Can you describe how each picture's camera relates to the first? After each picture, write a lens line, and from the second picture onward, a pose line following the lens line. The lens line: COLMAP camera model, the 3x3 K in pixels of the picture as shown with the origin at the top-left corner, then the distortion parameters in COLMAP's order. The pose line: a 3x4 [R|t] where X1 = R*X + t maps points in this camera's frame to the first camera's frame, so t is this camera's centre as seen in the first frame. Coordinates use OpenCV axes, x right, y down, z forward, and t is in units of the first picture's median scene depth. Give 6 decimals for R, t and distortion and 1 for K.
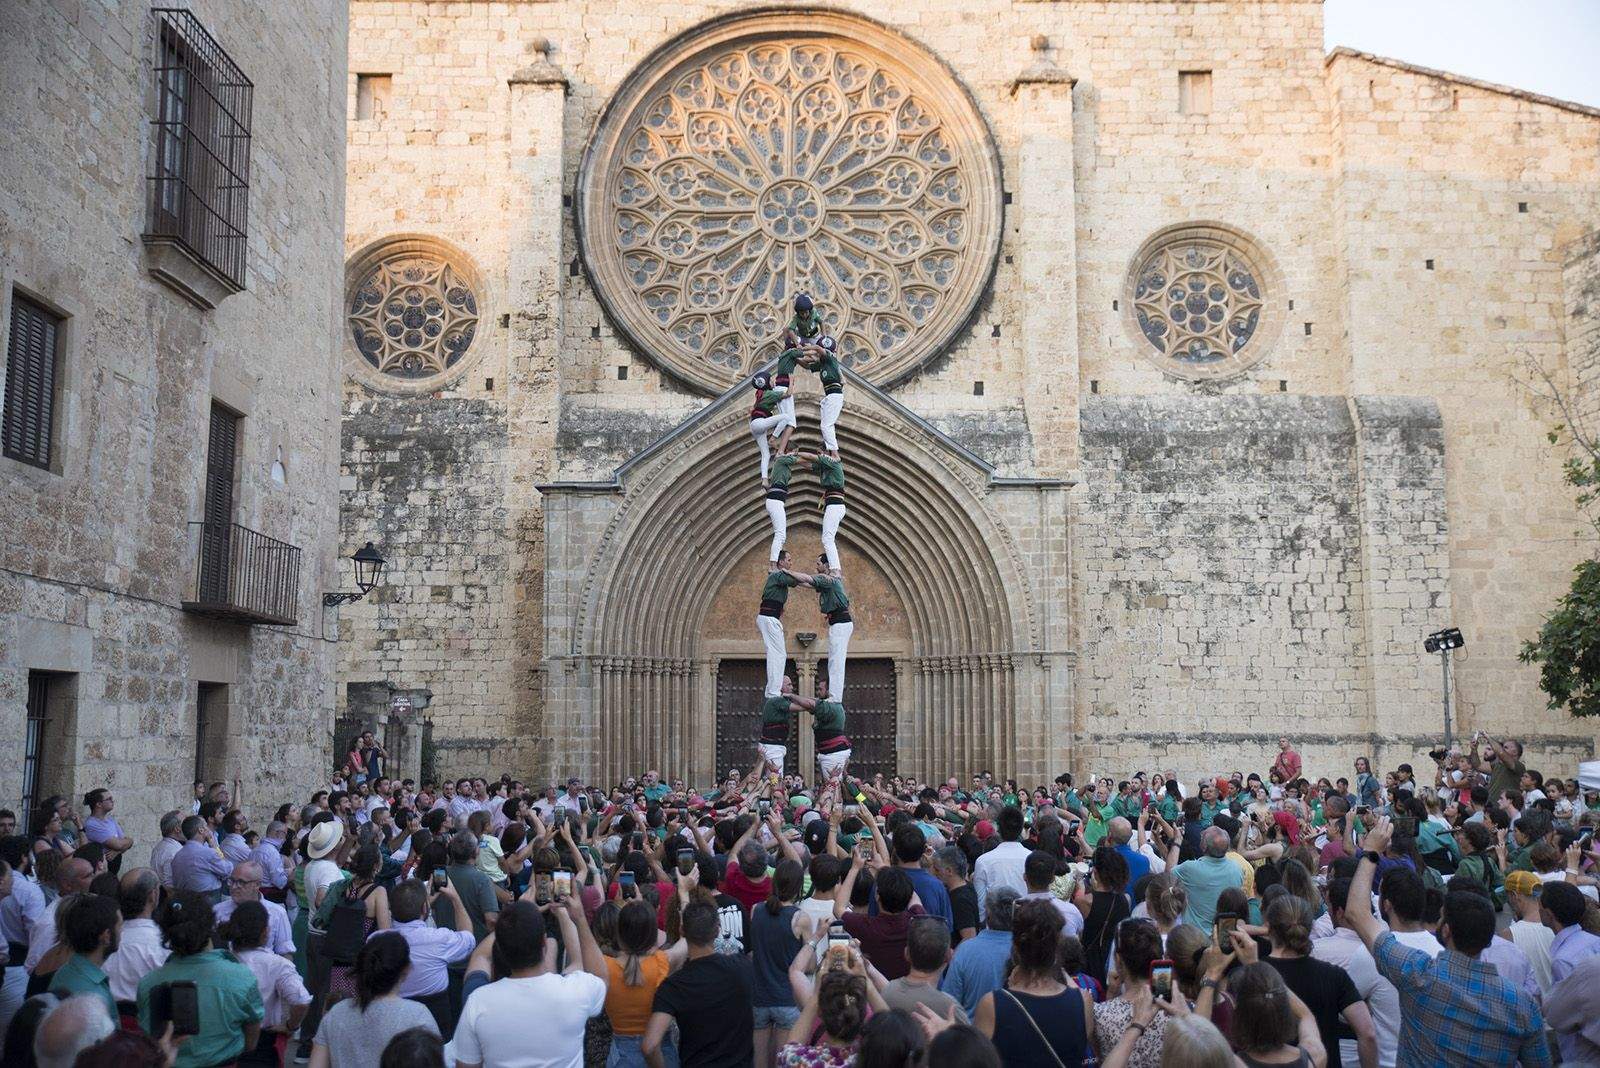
lens RADIAL K [[1580.3, 0, 797.4], [0, 1580.3, 525.6], [0, 0, 1]] dist [-0.051579, 0.165792]
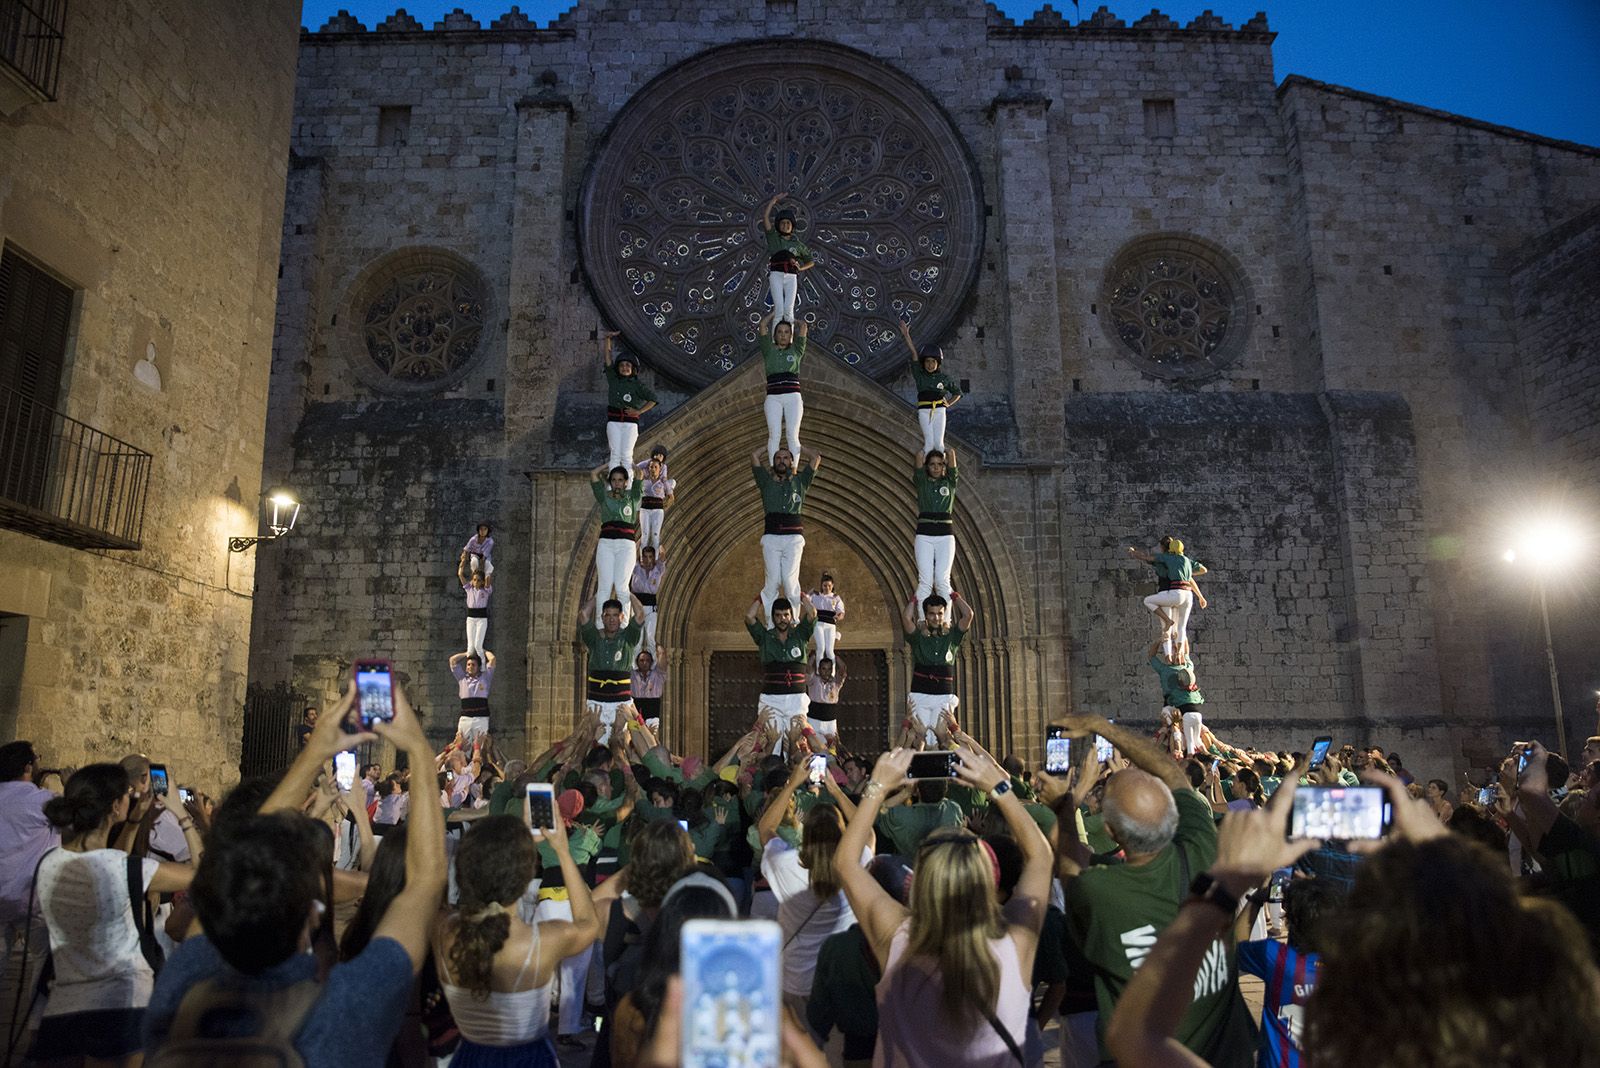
lens RADIAL K [[1137.0, 0, 801.8], [0, 1137.0, 532.3], [0, 0, 1]] dist [-0.126063, 0.110557]
pose [[0.999985, -0.004618, -0.002878, 0.010571], [0.004424, 0.997924, -0.064245, 0.056049], [0.003169, 0.064231, 0.997930, 0.276390]]
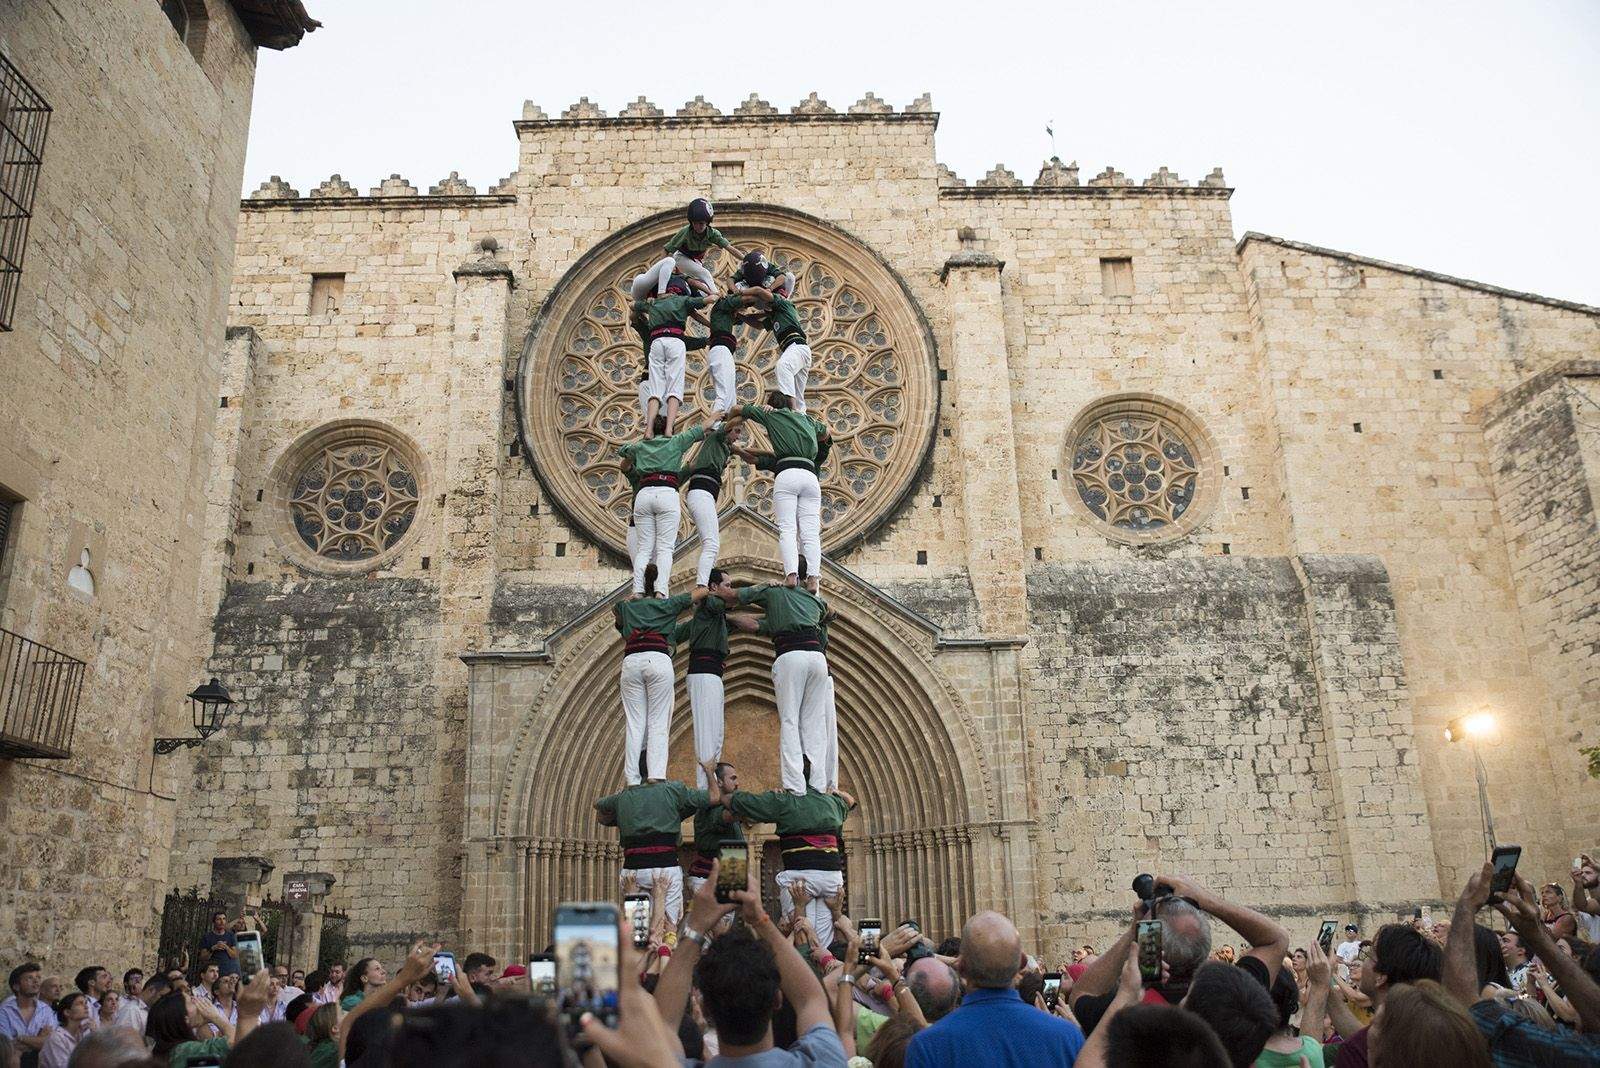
lens RADIAL K [[1292.2, 0, 799.1], [0, 1292.2, 535.8], [0, 0, 1]] dist [-0.099303, 0.132900]
pose [[0.999645, -0.020146, 0.017409, 0.024818], [0.023047, 0.982110, -0.186890, 0.049552], [-0.013333, 0.187225, 0.982227, 0.210761]]
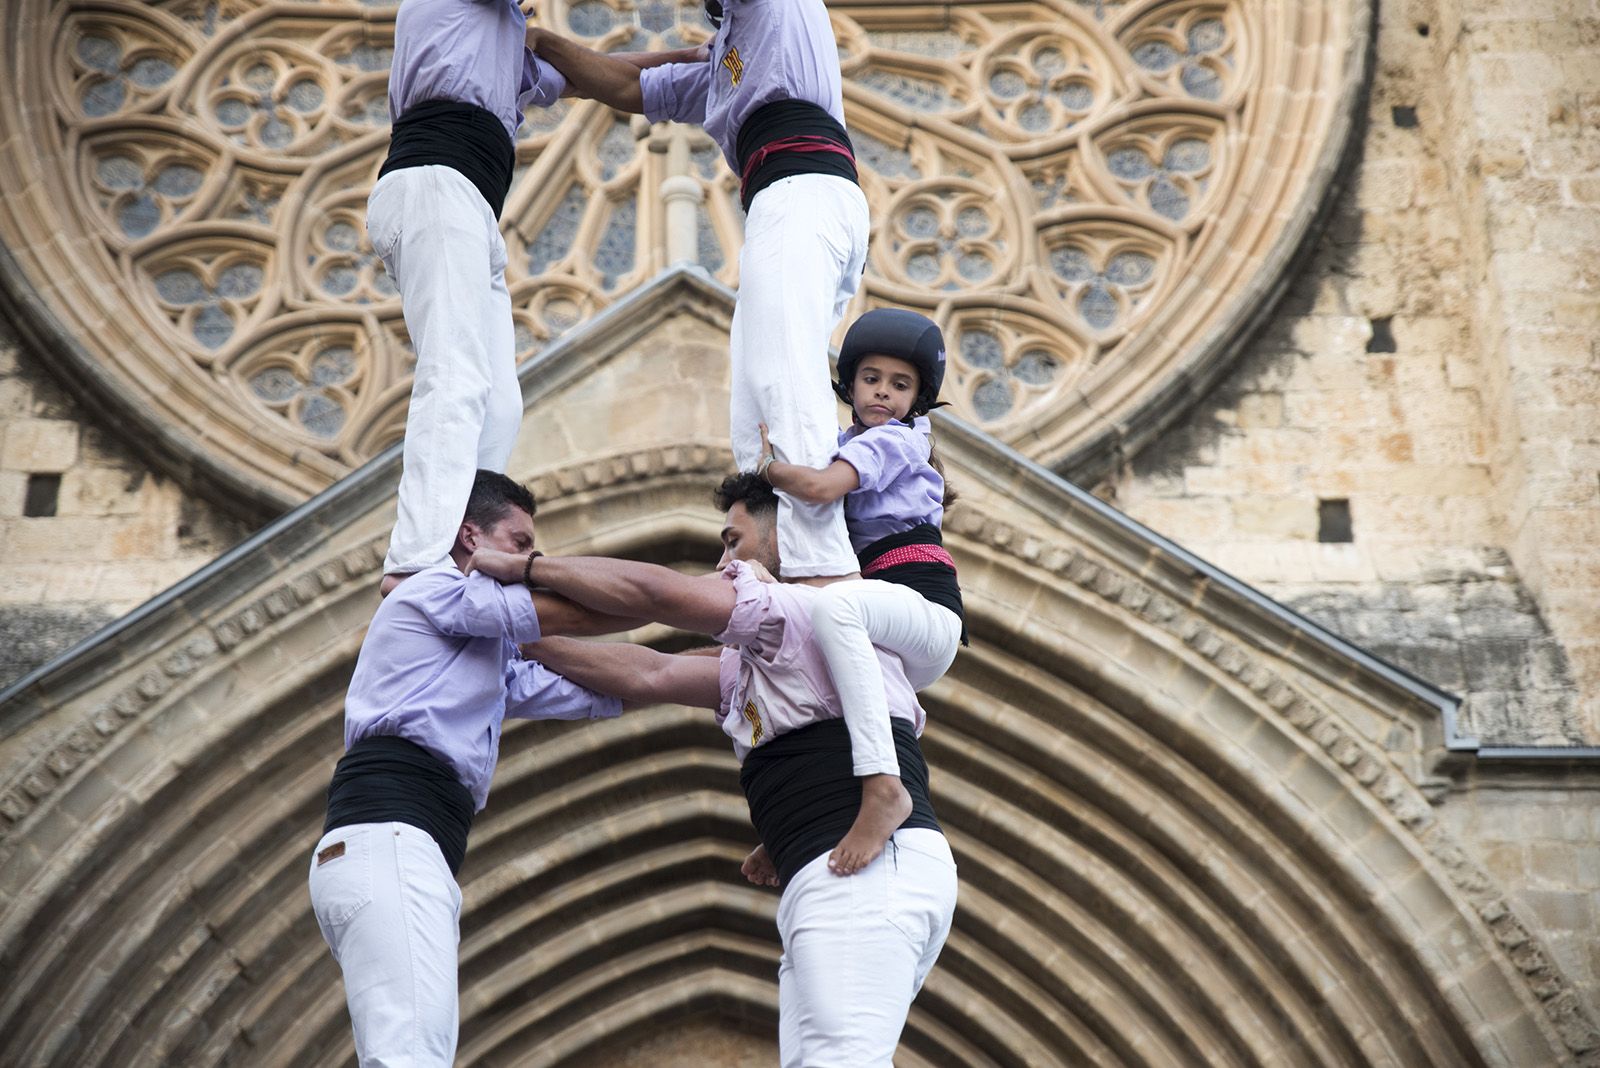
lens RADIAL K [[3010.1, 0, 789.9], [0, 3010.1, 529.4], [0, 0, 1]] dist [0.212818, 0.202587]
pose [[0.999789, -0.020439, 0.002130, 0.018954], [0.019990, 0.943290, -0.331366, 0.089947], [0.004764, 0.331339, 0.943500, 0.511385]]
